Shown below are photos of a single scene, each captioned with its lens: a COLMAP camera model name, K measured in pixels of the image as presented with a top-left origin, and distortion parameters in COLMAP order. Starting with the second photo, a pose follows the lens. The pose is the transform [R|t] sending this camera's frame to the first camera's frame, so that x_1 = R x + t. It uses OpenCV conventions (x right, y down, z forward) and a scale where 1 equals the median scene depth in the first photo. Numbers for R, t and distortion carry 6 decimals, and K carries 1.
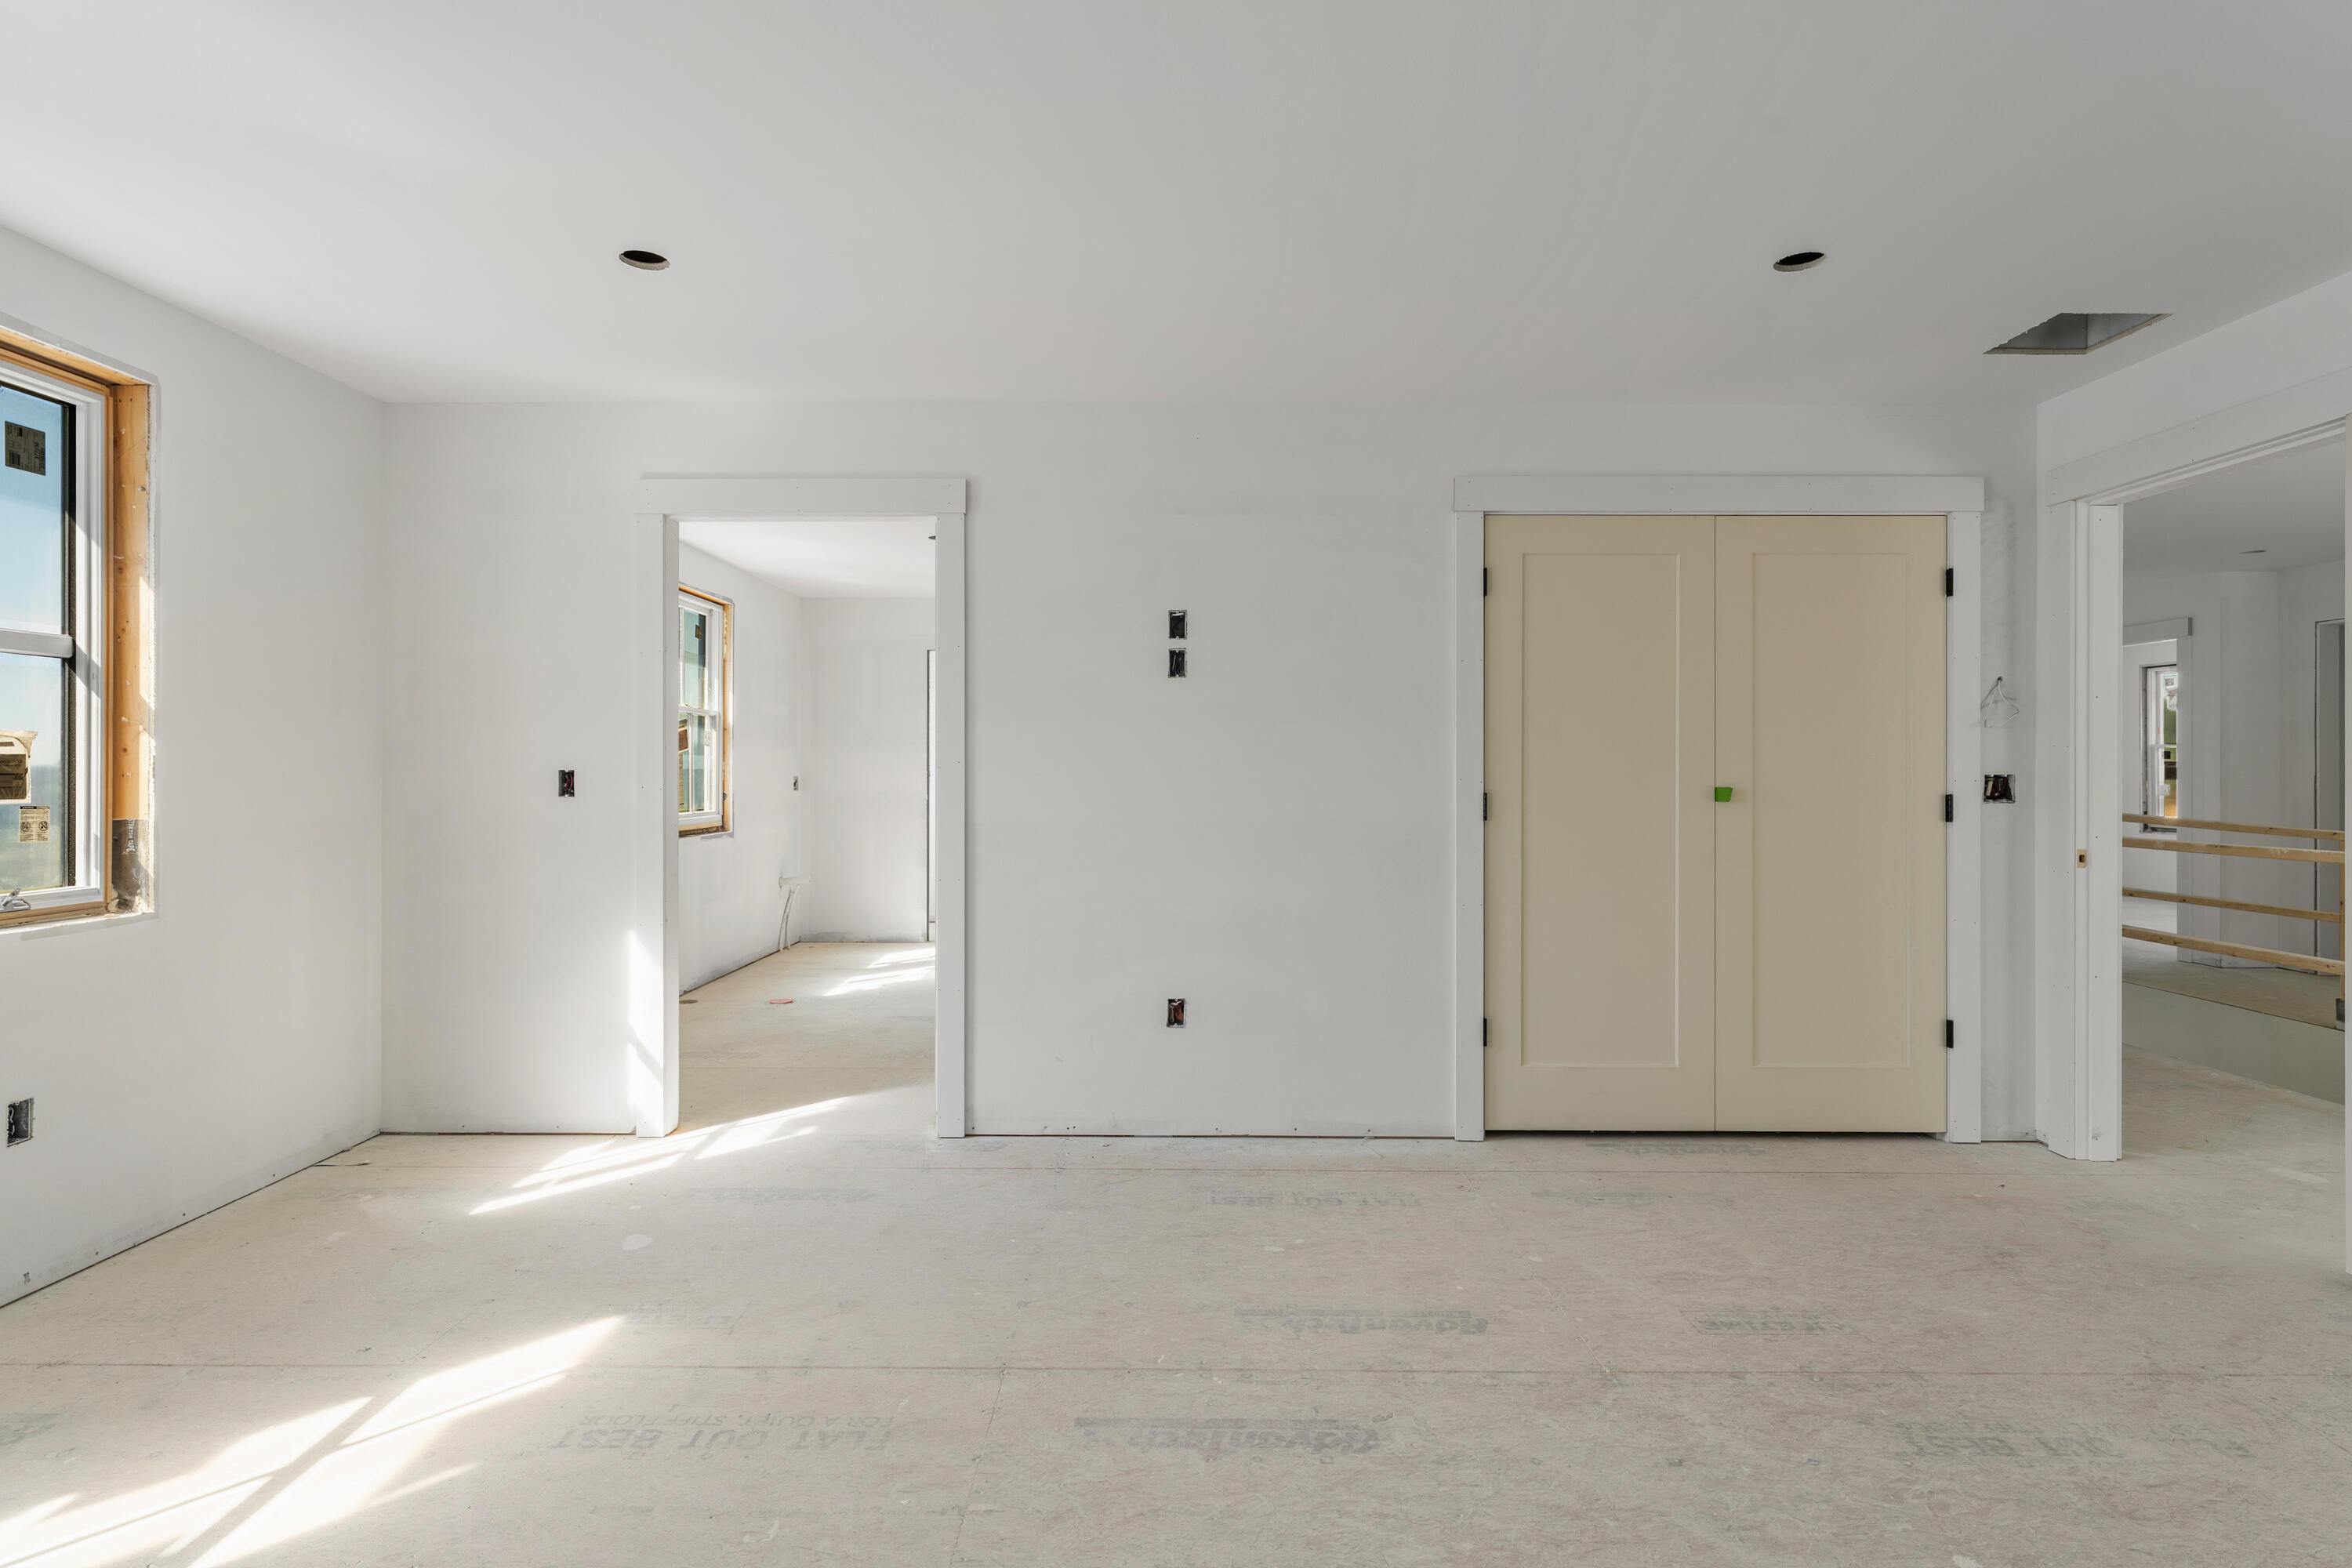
lens RADIAL K [[1172.8, 0, 1170.6], [0, 1172.8, 771.9], [0, 0, 1]] dist [0.002716, 0.000188]
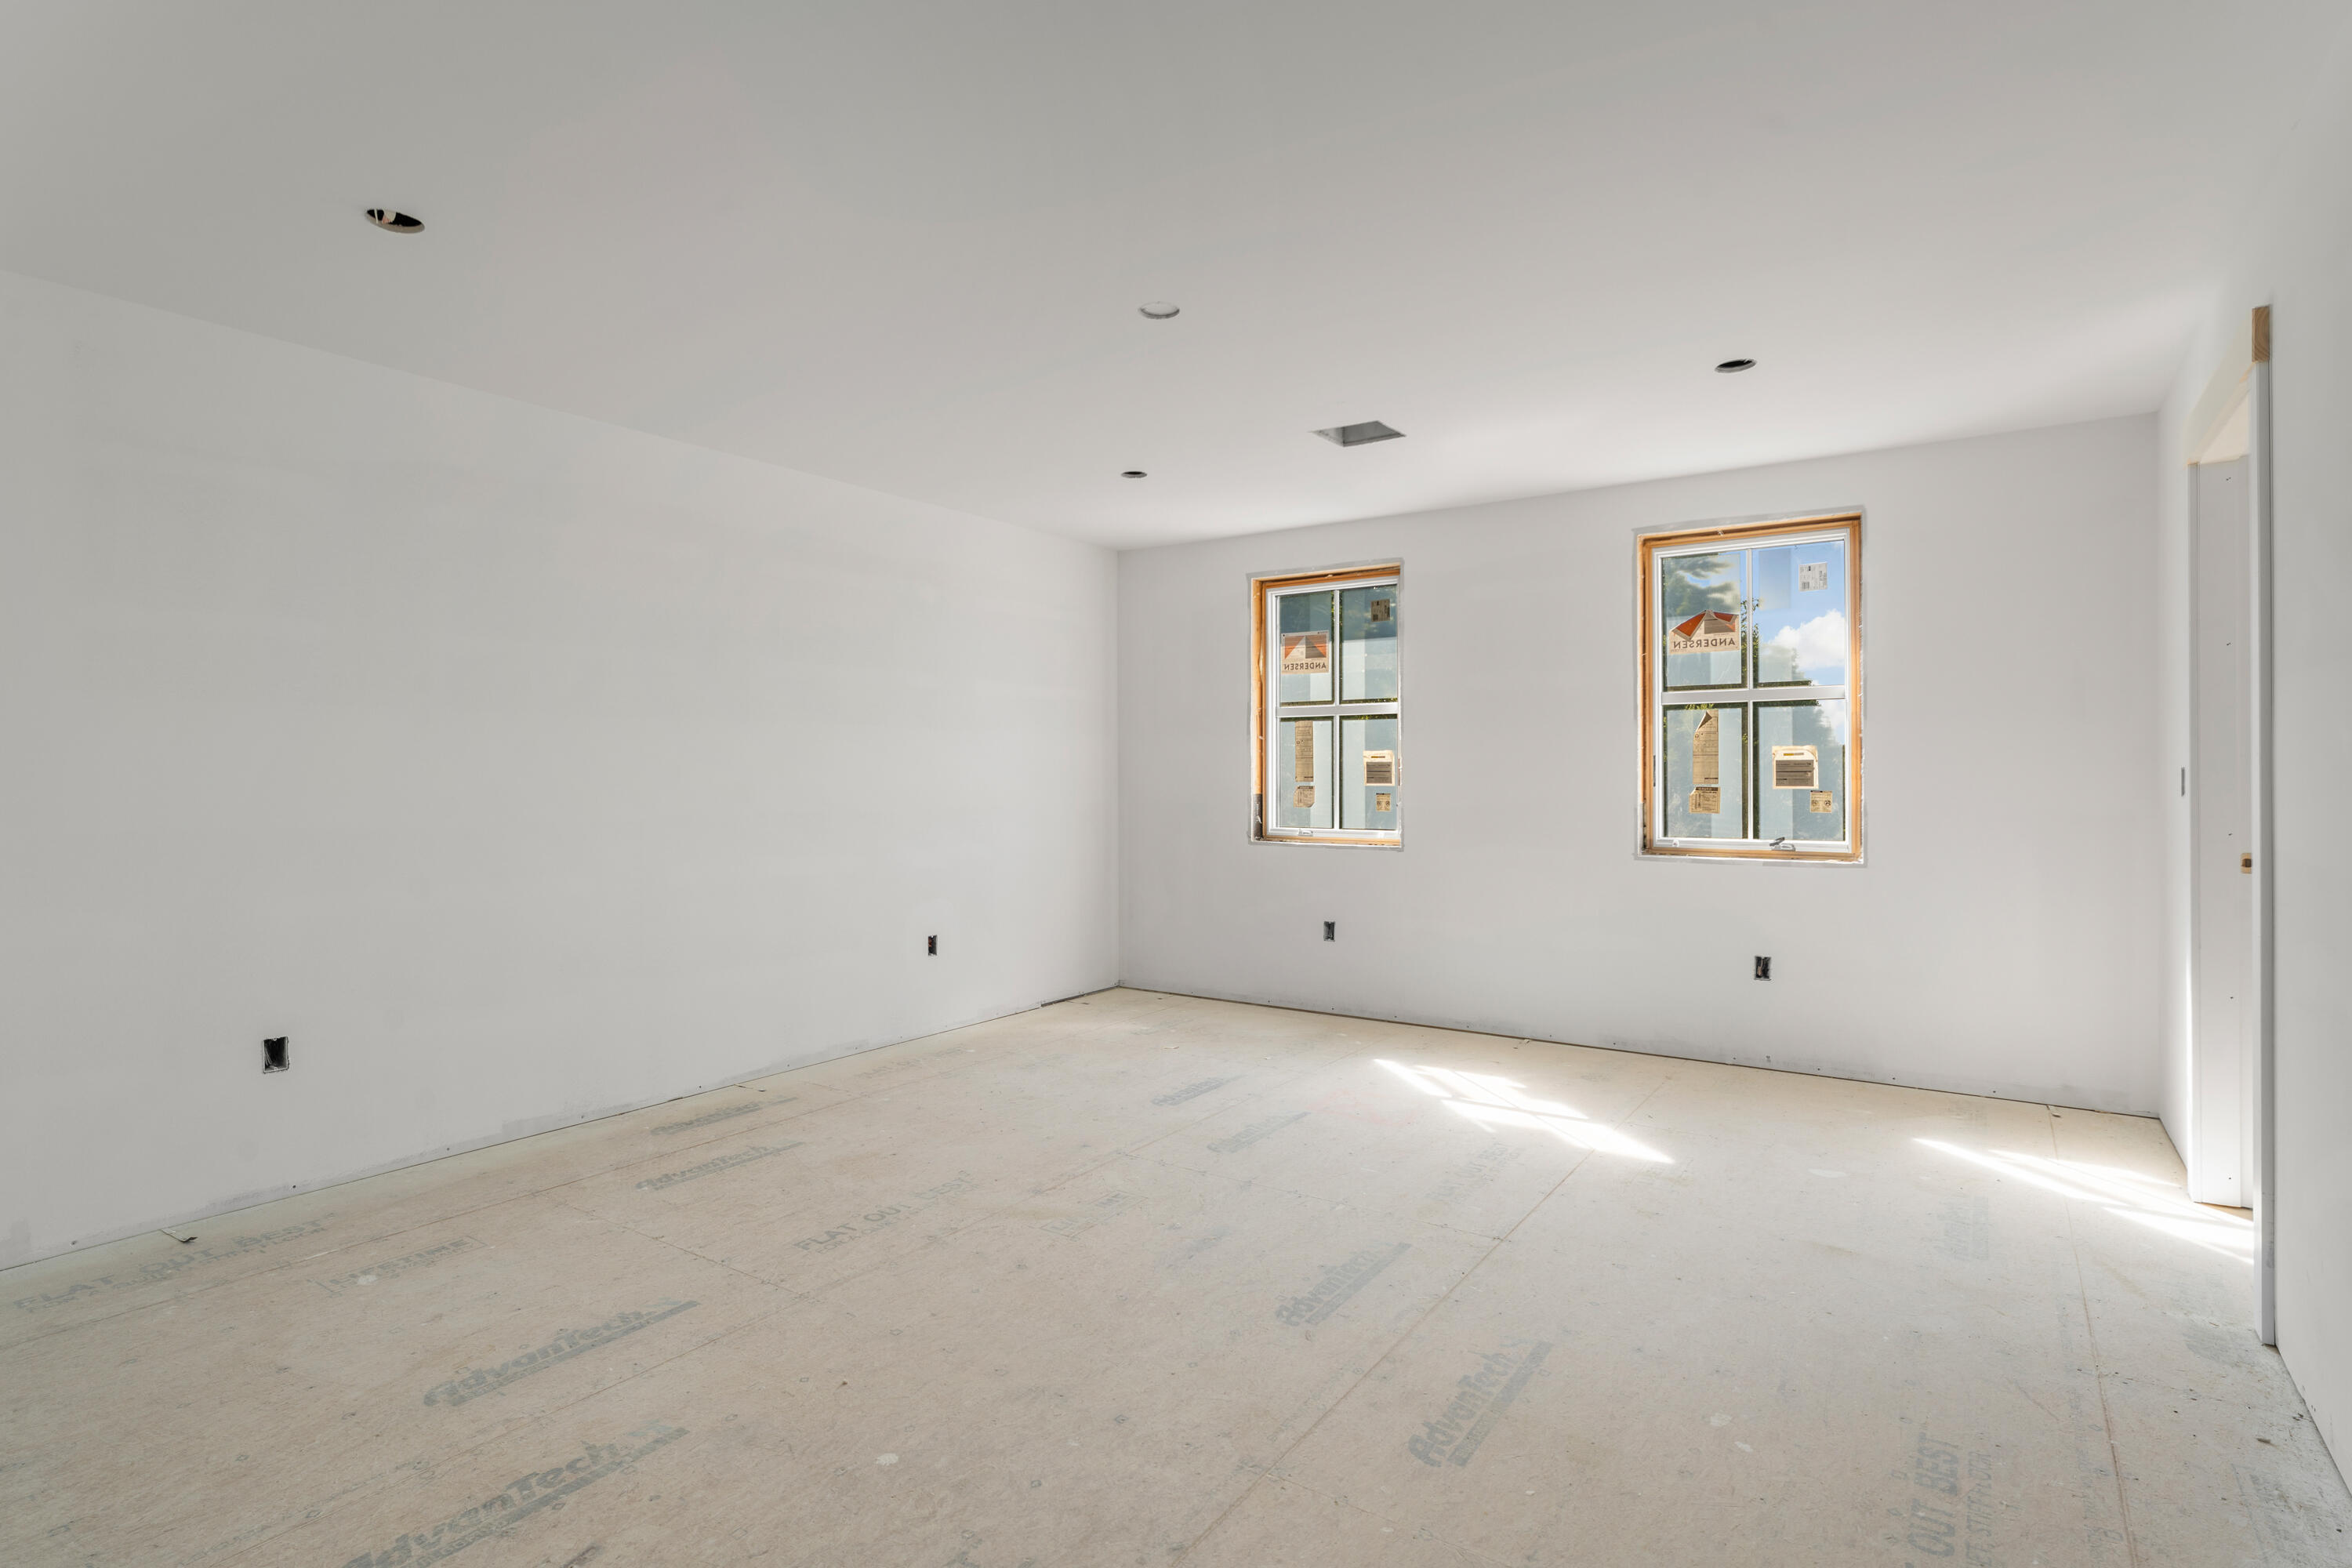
lens RADIAL K [[1172.8, 0, 1170.6], [0, 1172.8, 771.9], [0, 0, 1]] dist [0.002716, 0.000188]
pose [[-0.558499, 0.000260, -0.829505, 0.917403], [0.001856, 0.999998, -0.000936, 0.002513], [0.829503, -0.002062, -0.558498, 1.164772]]
